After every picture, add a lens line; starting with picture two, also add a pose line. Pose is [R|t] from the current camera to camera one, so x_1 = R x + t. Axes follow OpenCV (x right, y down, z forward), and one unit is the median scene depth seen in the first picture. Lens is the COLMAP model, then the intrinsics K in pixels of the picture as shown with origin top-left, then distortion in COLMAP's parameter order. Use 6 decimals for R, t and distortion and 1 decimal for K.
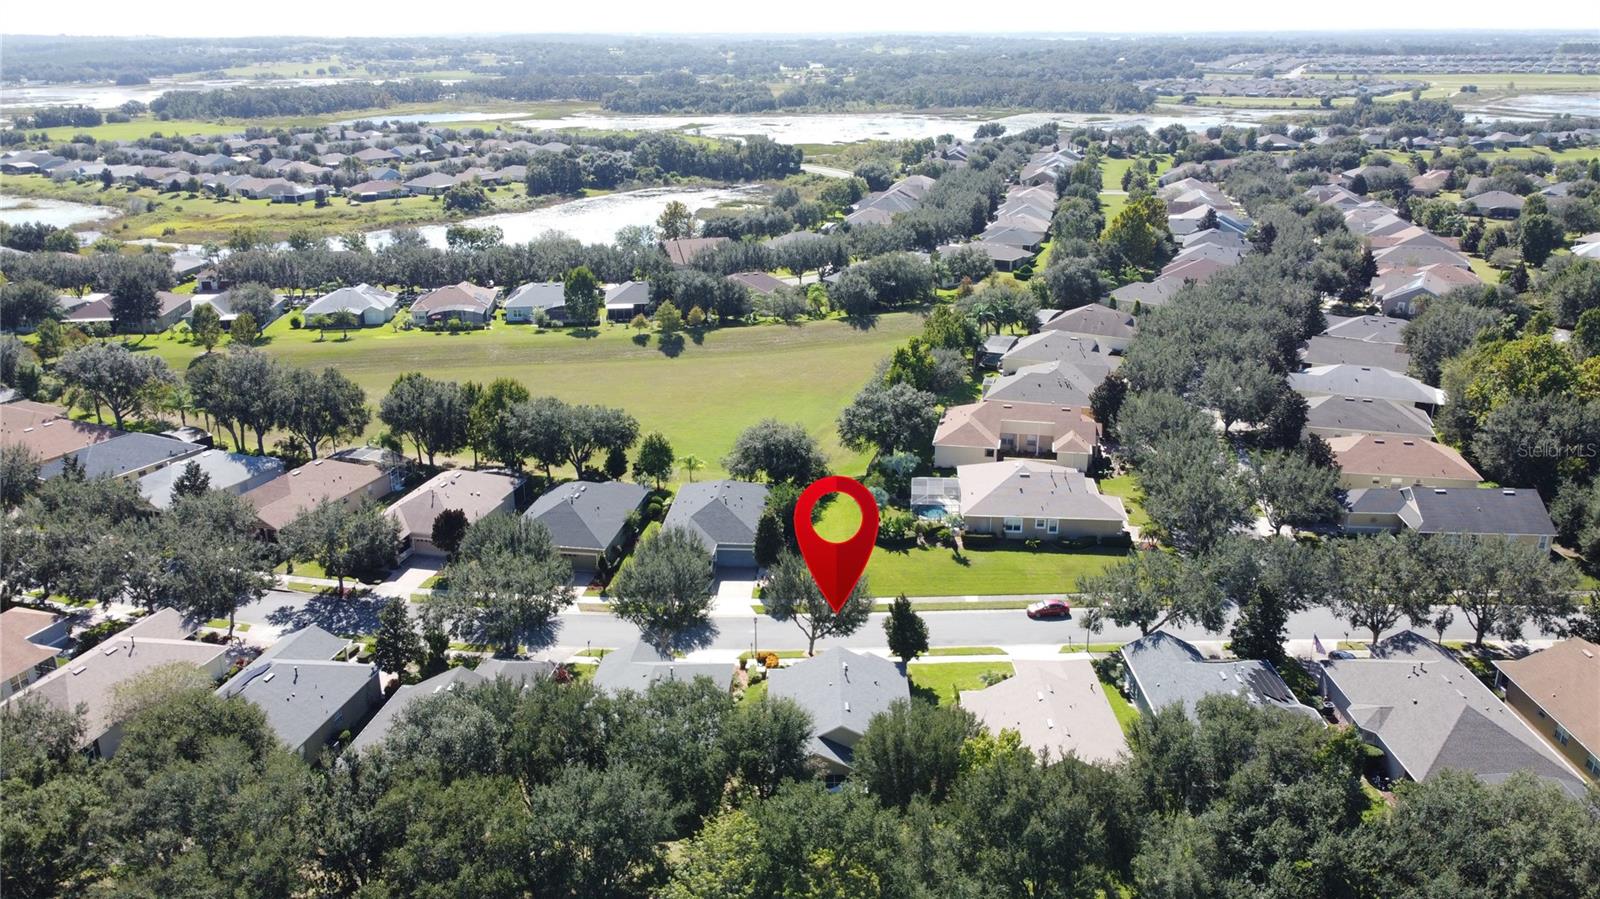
lens RADIAL K [[1215.0, 0, 801.8], [0, 1215.0, 458.0], [0, 0, 1]] dist [-0.000048, -0.006835]
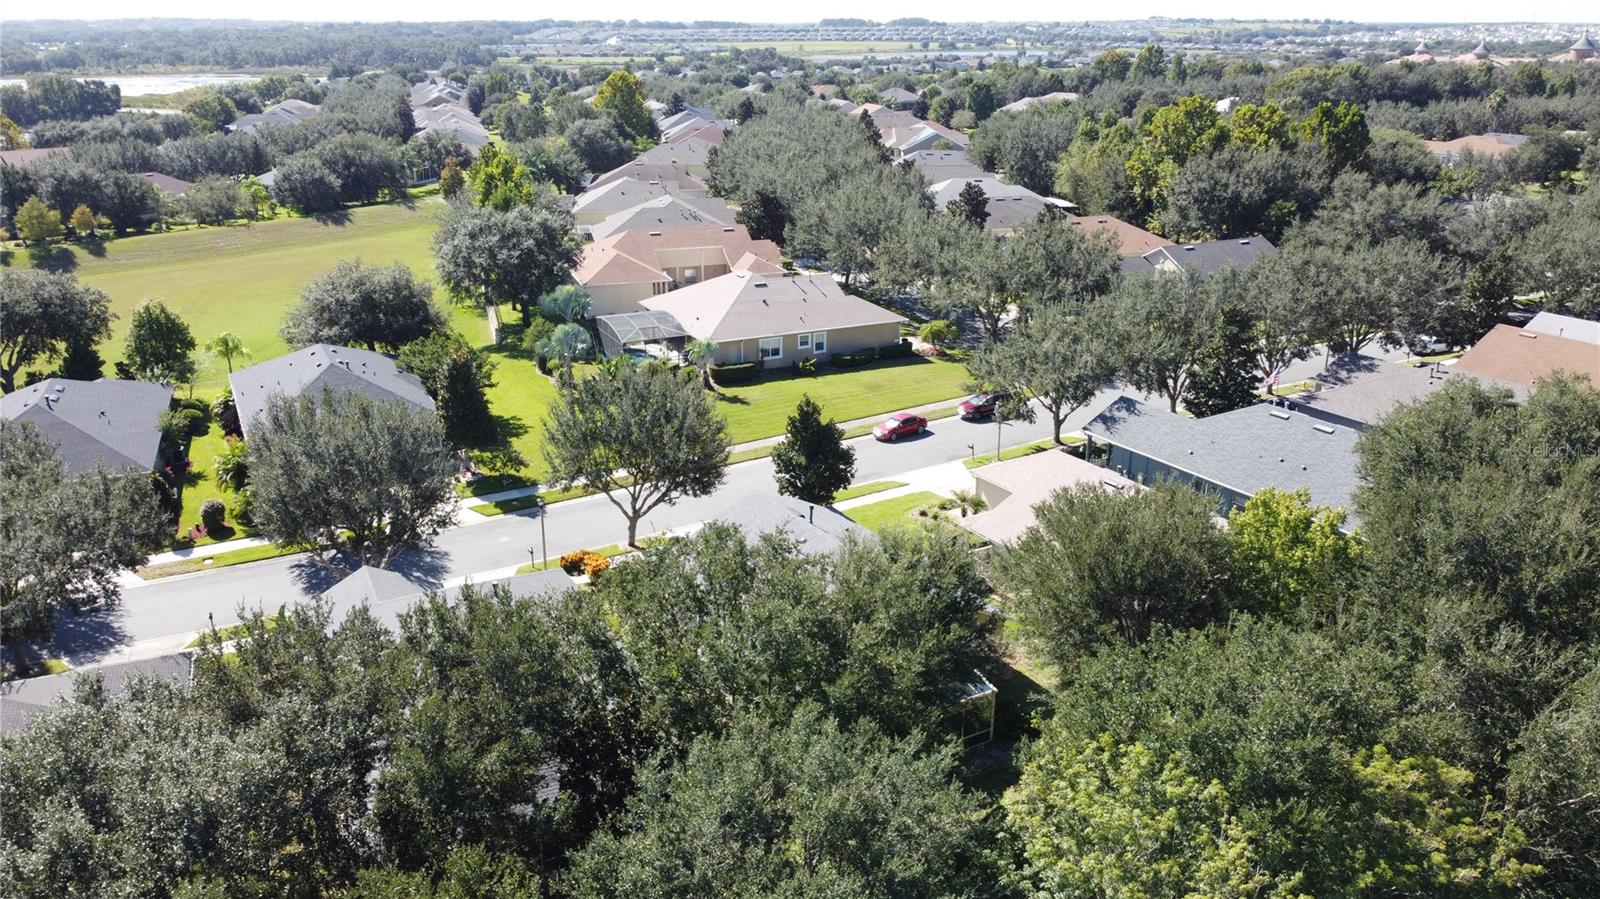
lens RADIAL K [[1215.0, 0, 801.0], [0, 1215.0, 451.1], [0, 0, 1]] dist [-0.000048, -0.006835]
pose [[0.856240, -0.164877, 0.489560, -0.137335], [0.166306, 0.985224, 0.040941, 0.071278], [-0.489077, 0.046362, 0.871008, 0.300211]]
